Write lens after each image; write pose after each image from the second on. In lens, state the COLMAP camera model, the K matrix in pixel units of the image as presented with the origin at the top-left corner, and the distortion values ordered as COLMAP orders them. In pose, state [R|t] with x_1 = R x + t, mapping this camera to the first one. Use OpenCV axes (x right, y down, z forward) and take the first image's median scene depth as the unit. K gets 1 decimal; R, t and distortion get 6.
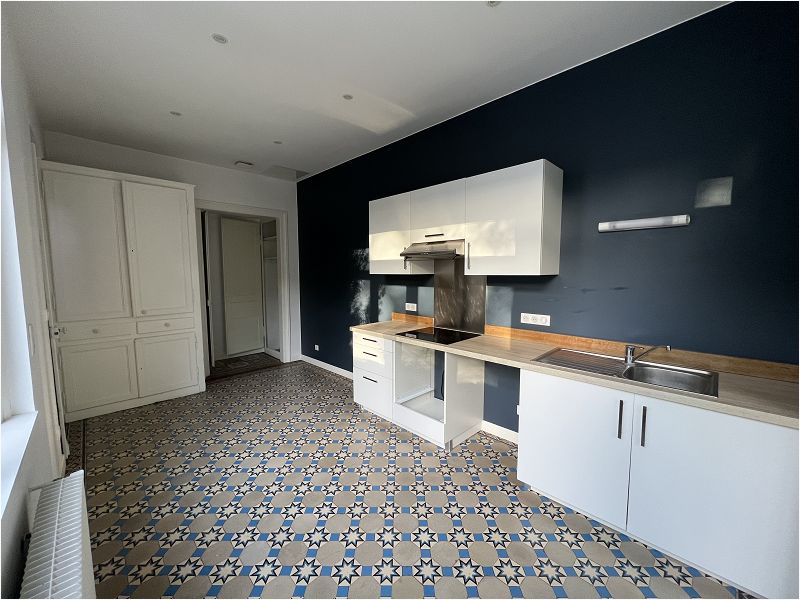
lens RADIAL K [[318.7, 0, 397.1], [0, 318.7, 300.1], [0, 0, 1]] dist [0.001218, 0.000110]
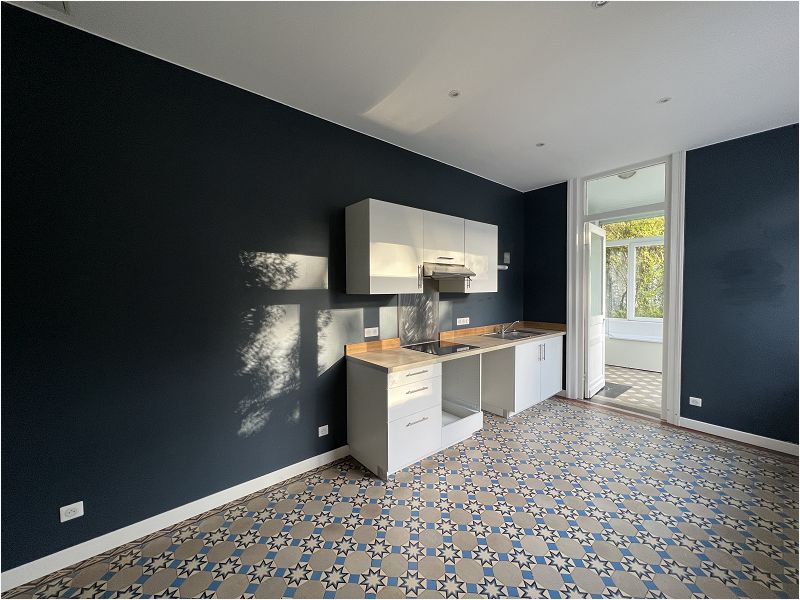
lens RADIAL K [[318.7, 0, 397.3], [0, 318.7, 299.0], [0, 0, 1]] dist [0.001218, 0.000110]
pose [[0.081468, -0.026295, 0.996329, -0.834443], [0.096789, 0.995136, 0.018349, -0.079039], [-0.991965, 0.094939, 0.083617, 0.886306]]
